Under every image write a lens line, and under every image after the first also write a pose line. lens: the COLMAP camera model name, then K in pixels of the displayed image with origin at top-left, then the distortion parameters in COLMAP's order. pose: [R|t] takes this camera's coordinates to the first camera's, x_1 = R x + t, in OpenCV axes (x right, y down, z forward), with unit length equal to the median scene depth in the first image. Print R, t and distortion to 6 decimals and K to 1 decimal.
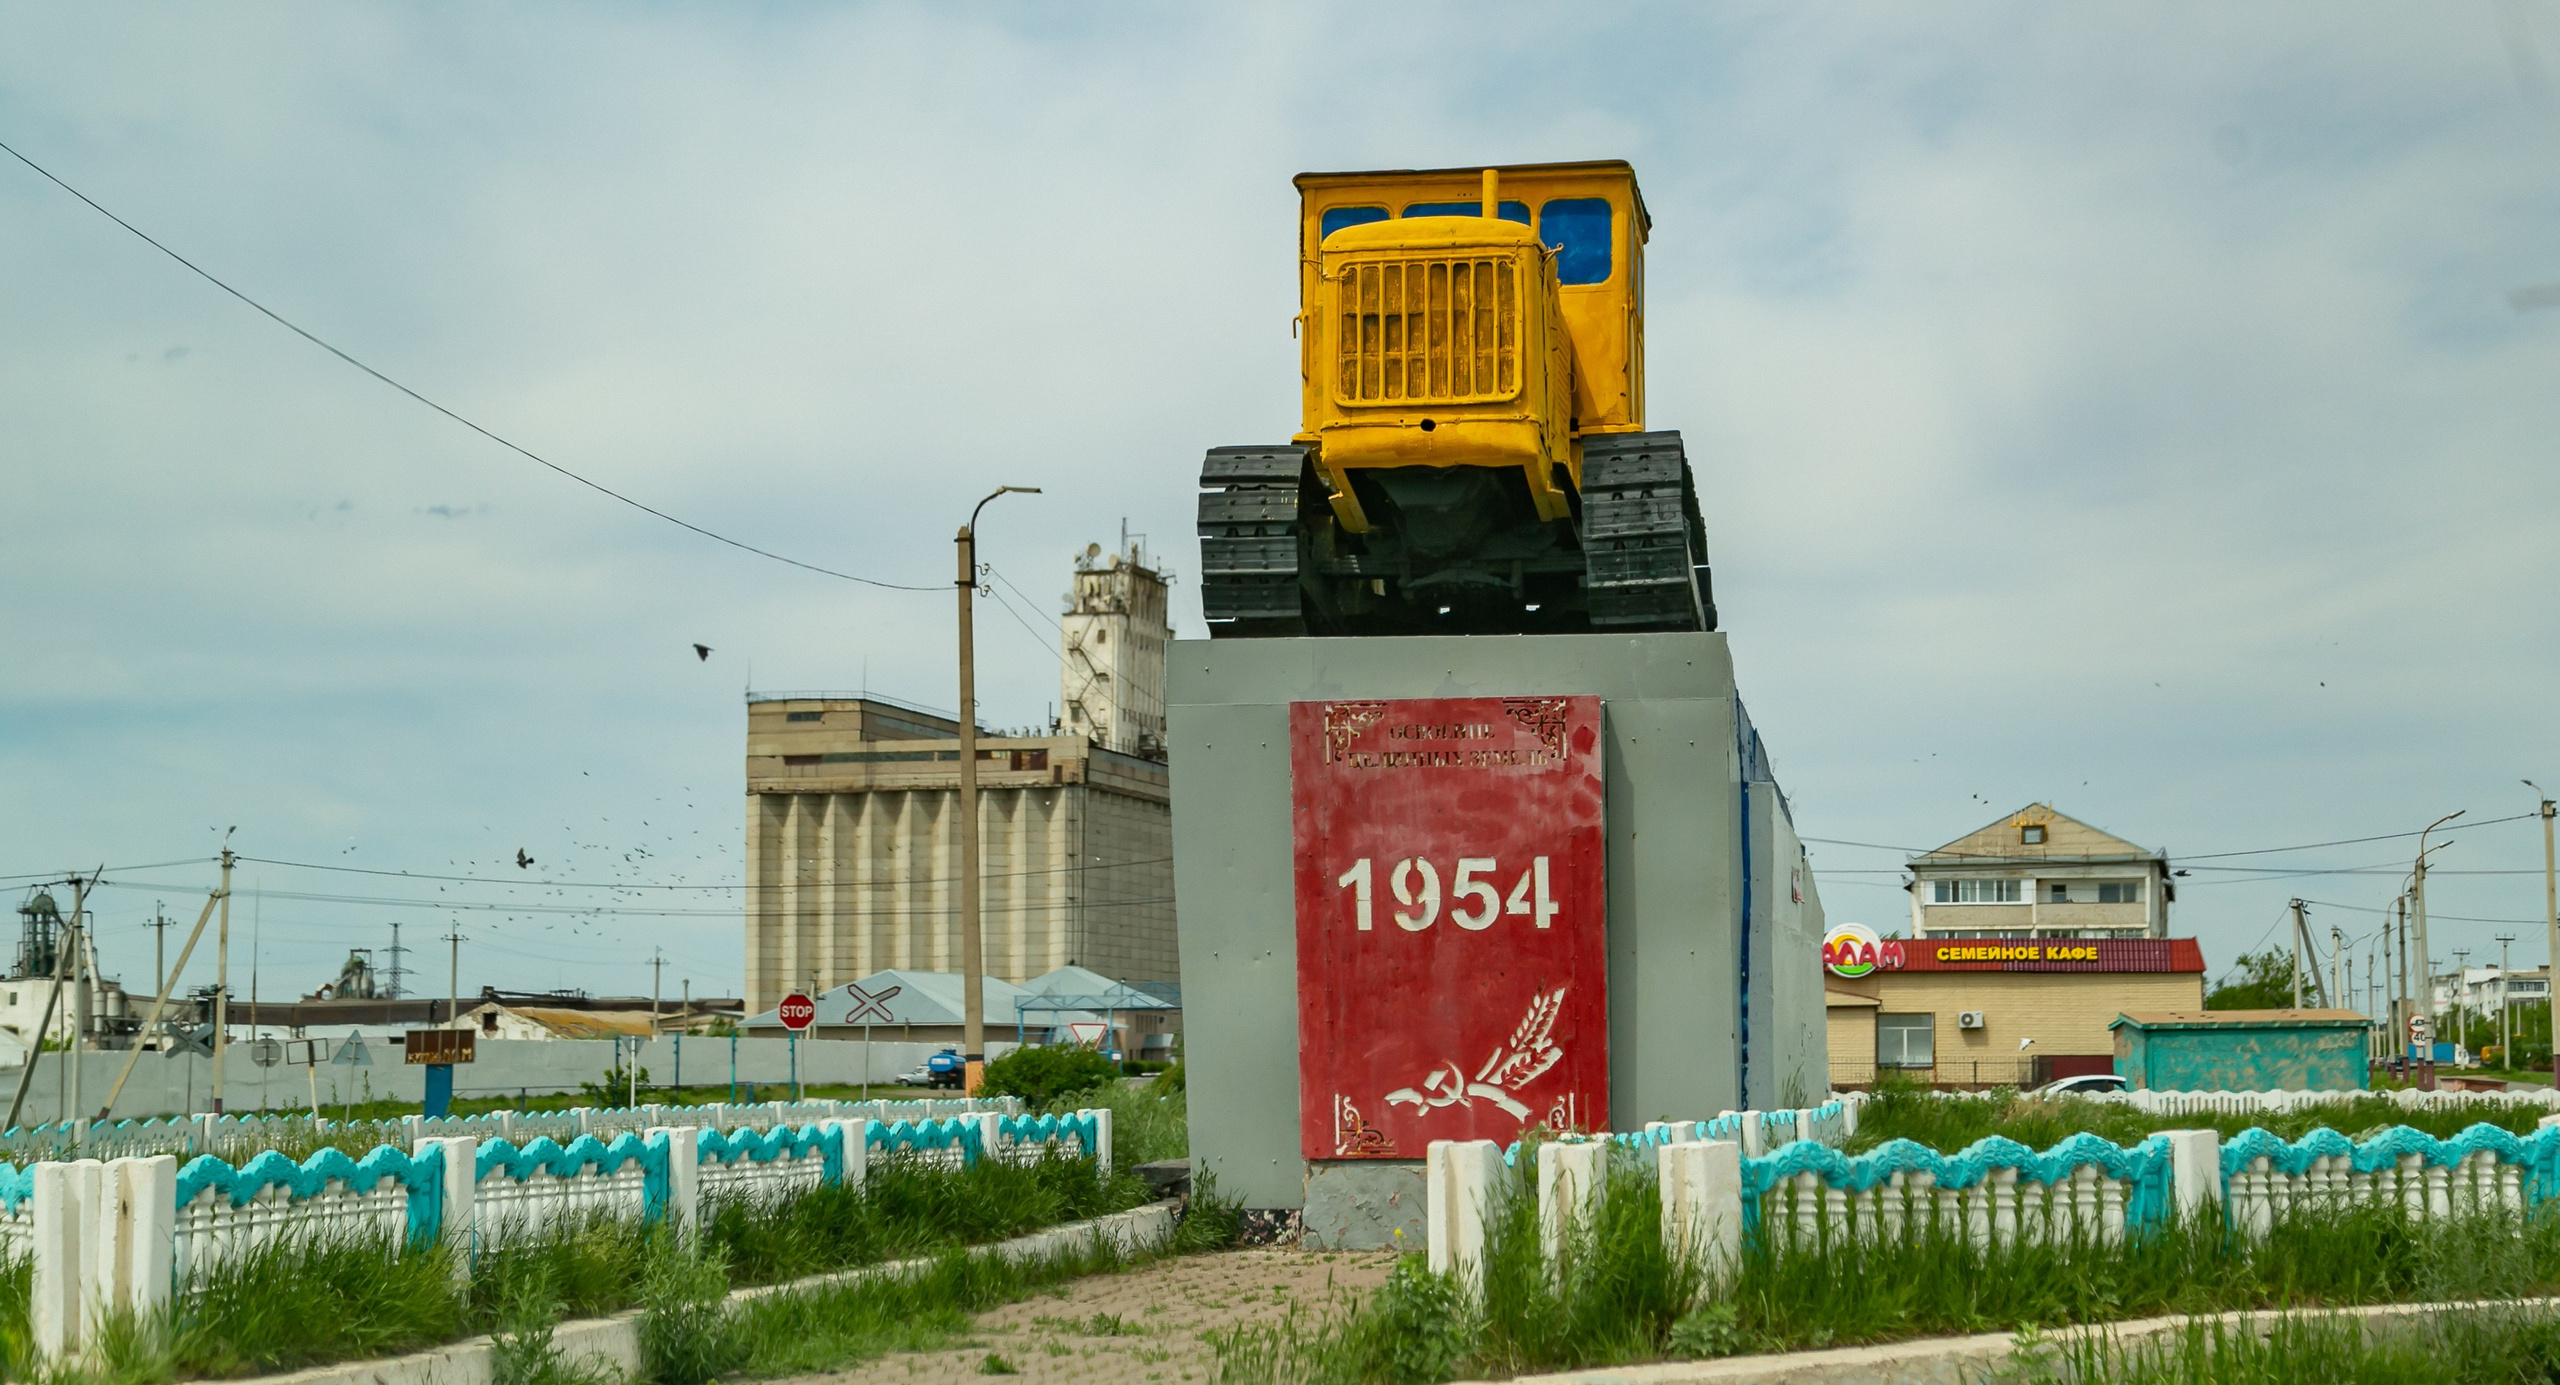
lens RADIAL K [[4622.0, 0, 1277.2], [0, 4622.0, 807.5], [0, 0, 1]] dist [0.046395, 0.000000]
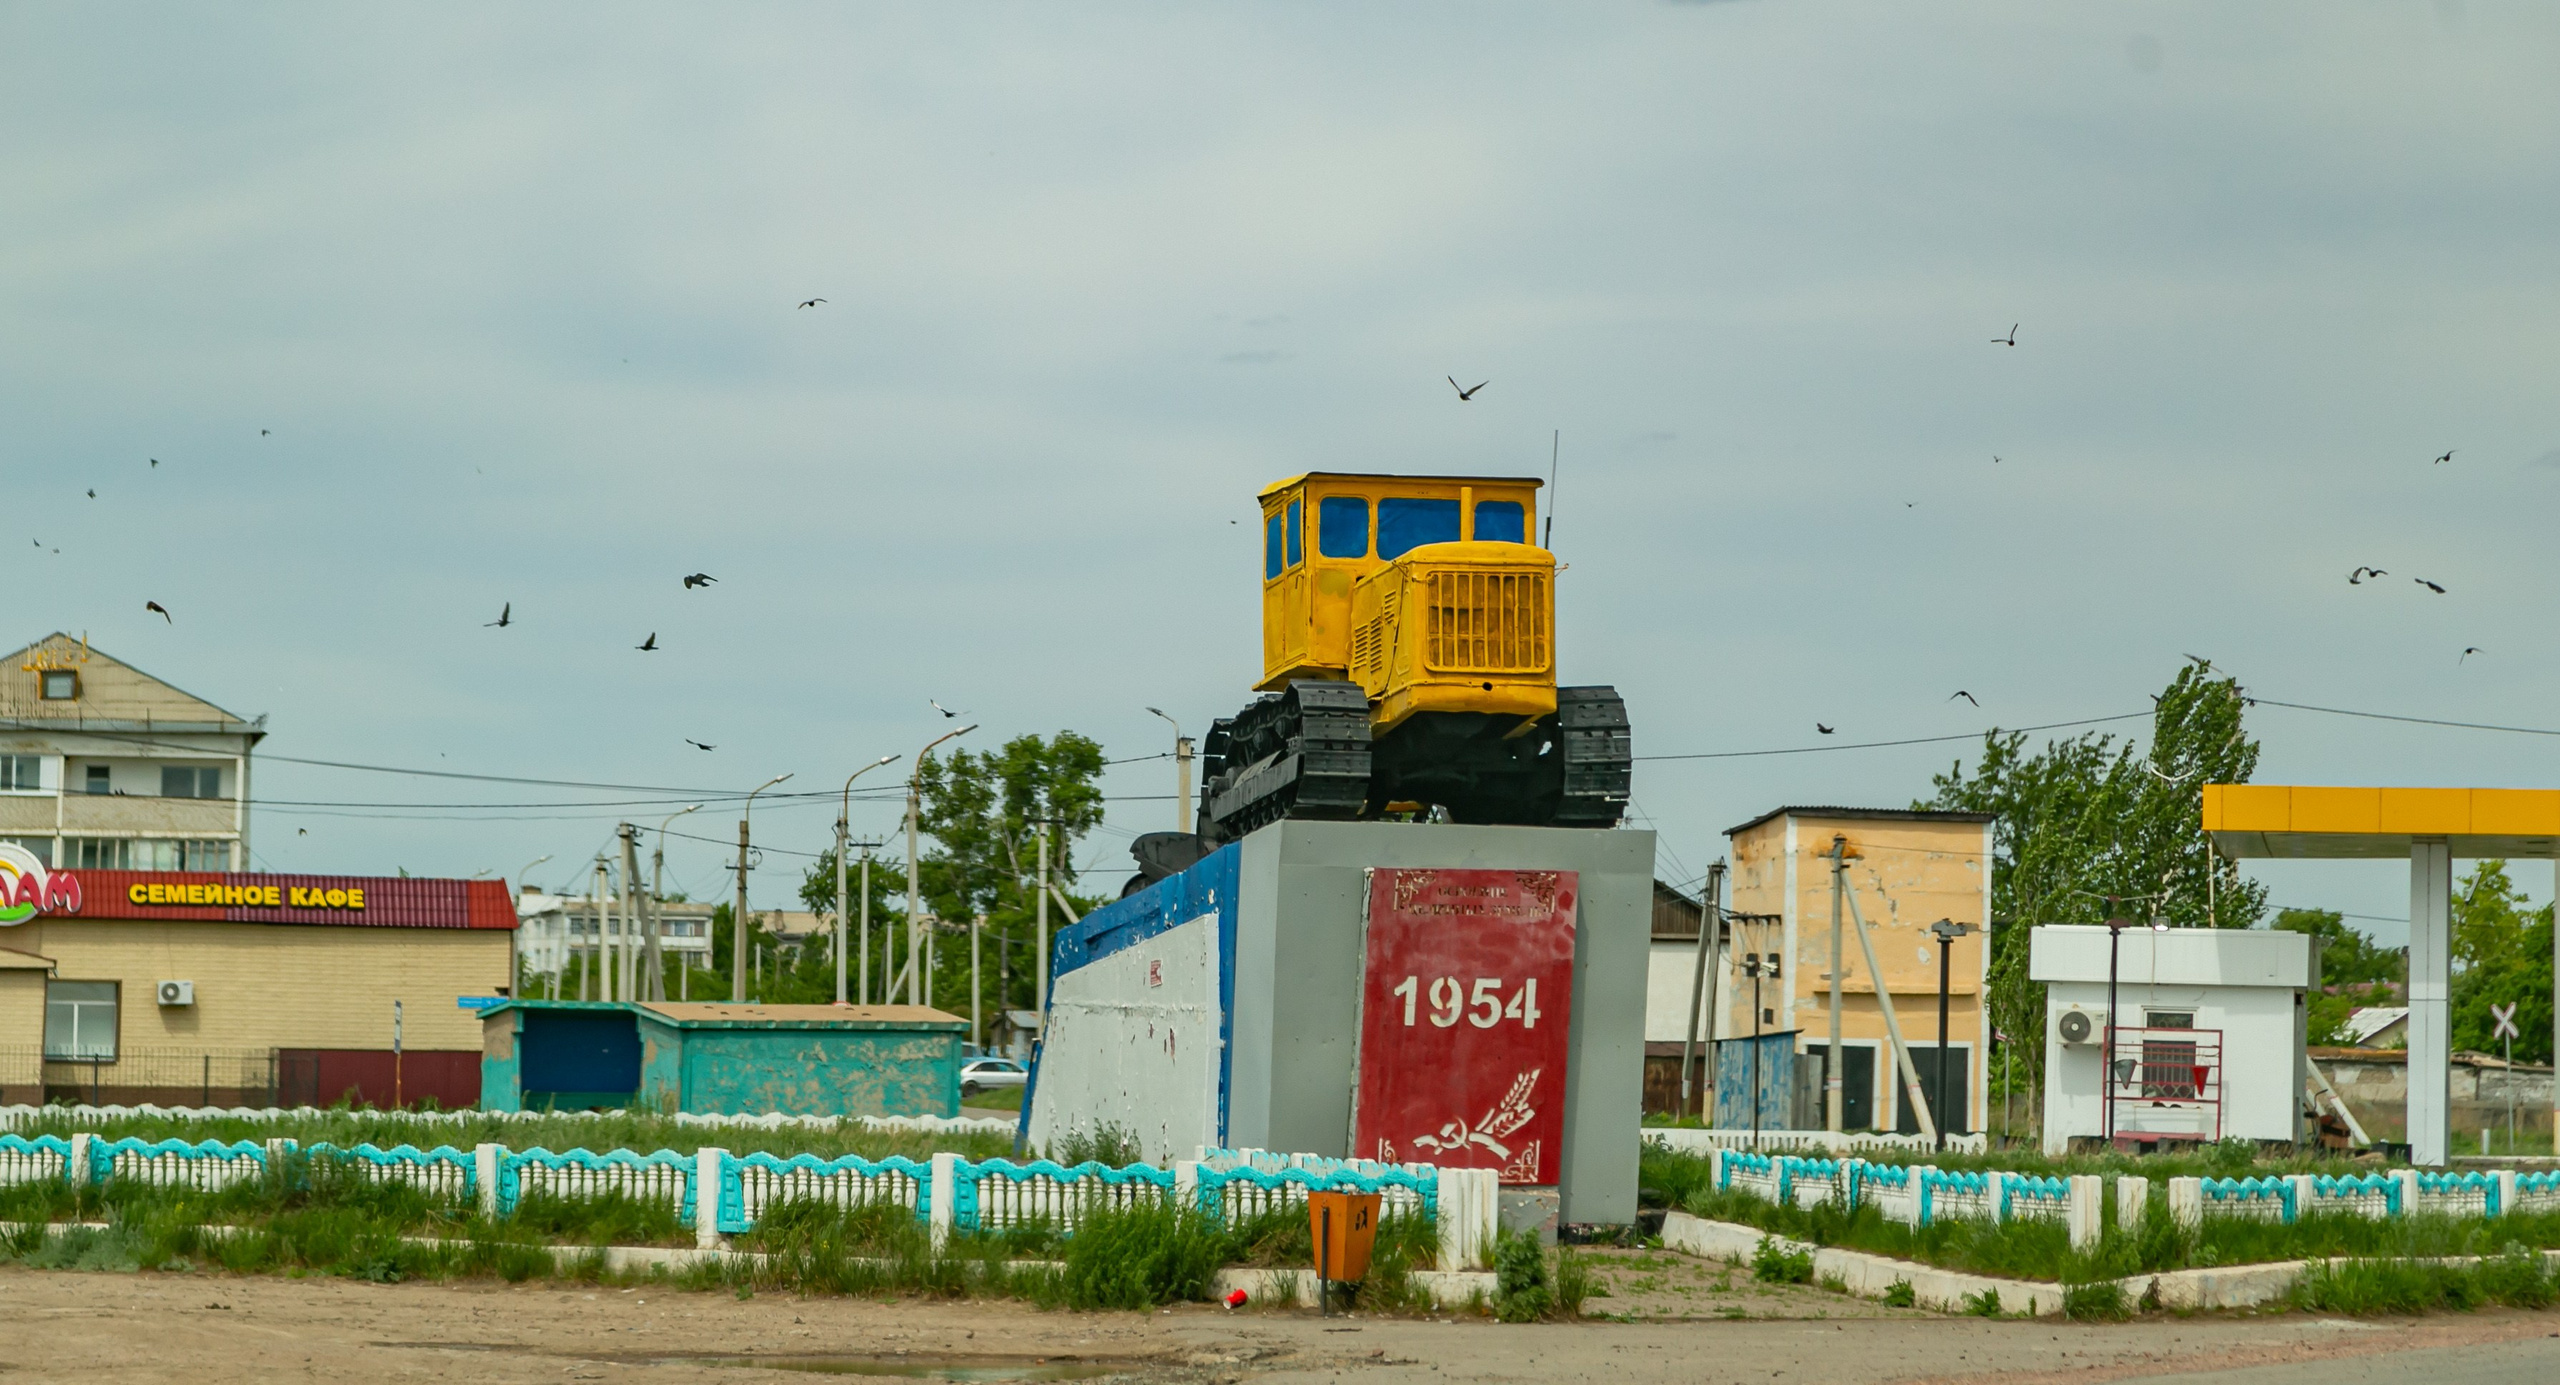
lens RADIAL K [[7822.6, 0, 1280.1], [0, 7822.6, 689.9], [0, 0, 1]] dist [0.137986, 0.000000]
pose [[0.941856, 0.037375, 0.333931, -0.842861], [-0.040799, 0.999162, 0.003242, -0.084970], [-0.333530, -0.016677, 0.942592, -1.298294]]
